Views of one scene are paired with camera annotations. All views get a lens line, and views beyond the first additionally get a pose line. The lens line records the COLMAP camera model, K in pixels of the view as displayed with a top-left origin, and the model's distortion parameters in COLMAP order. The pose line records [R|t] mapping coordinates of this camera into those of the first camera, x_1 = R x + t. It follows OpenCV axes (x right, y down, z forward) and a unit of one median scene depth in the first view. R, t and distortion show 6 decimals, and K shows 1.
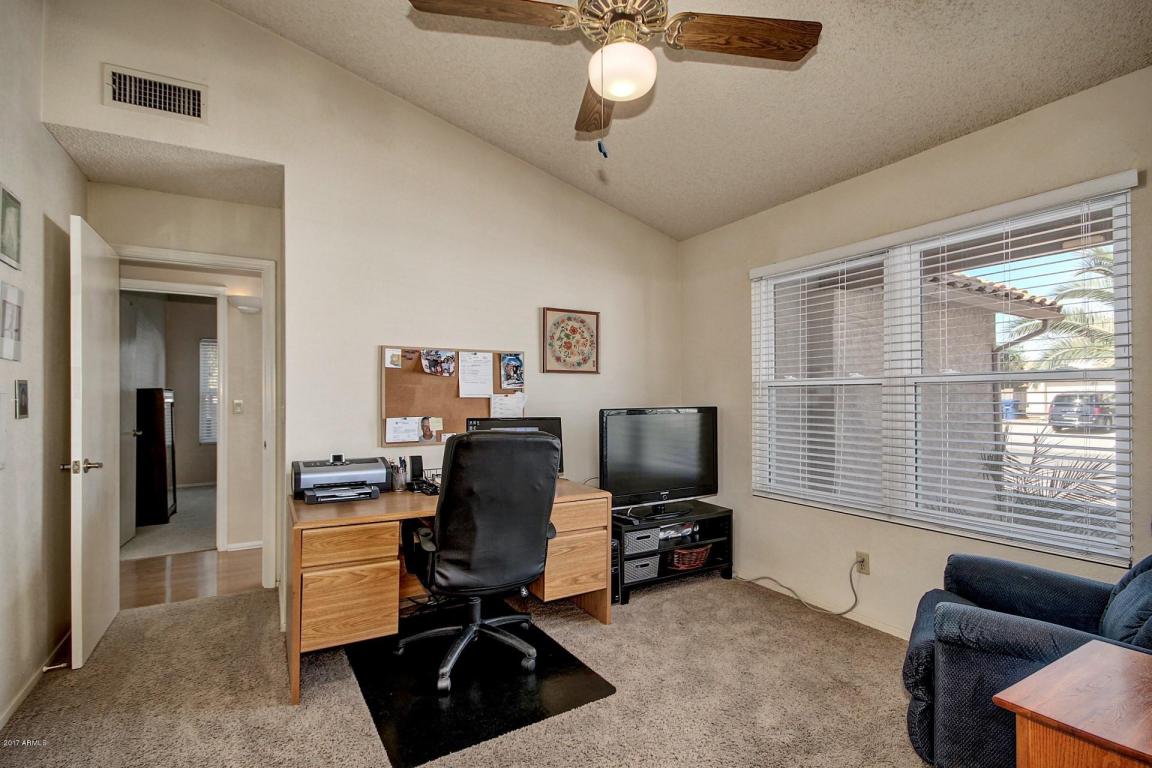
lens RADIAL K [[534.0, 0, 569.5], [0, 534.0, 394.9], [0, 0, 1]] dist [-0.000451, -0.002699]
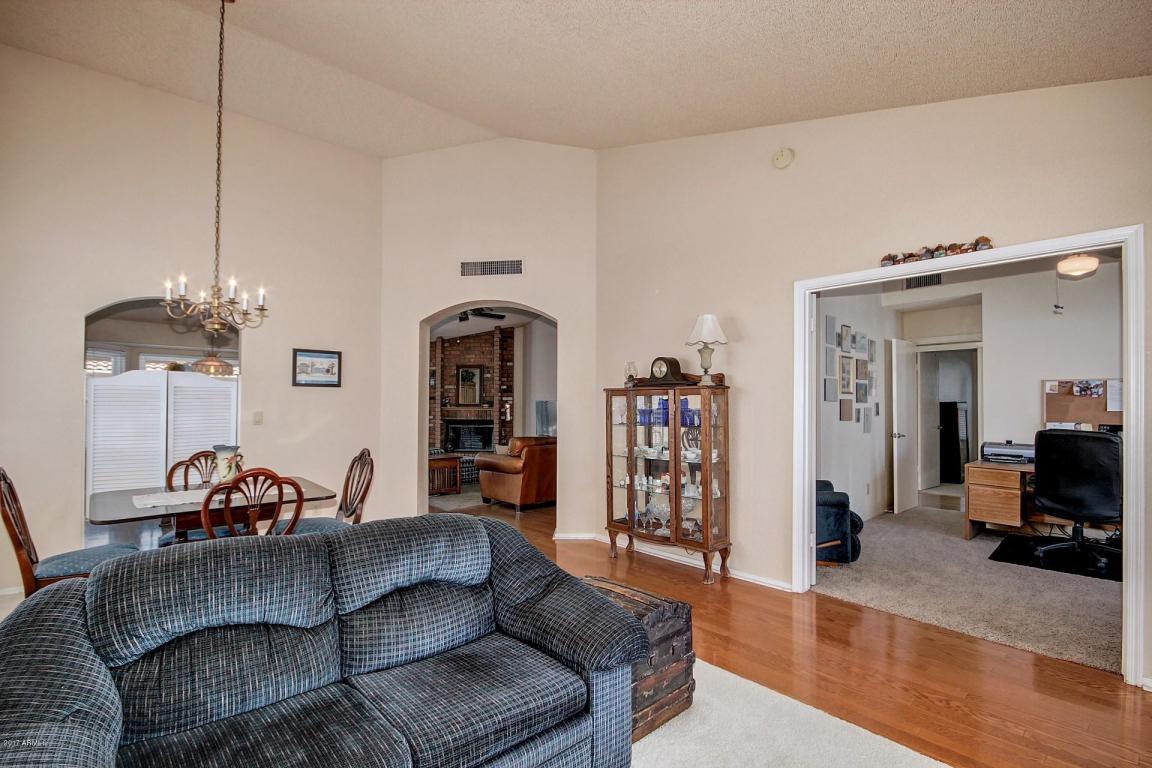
lens RADIAL K [[534.0, 0, 583.3], [0, 534.0, 394.0], [0, 0, 1]] dist [-0.000451, -0.002699]
pose [[0.217568, -0.011800, -0.975974, 0.979102], [0.002048, 0.999930, -0.011633, -0.030090], [0.976043, 0.000532, 0.217577, -0.798748]]
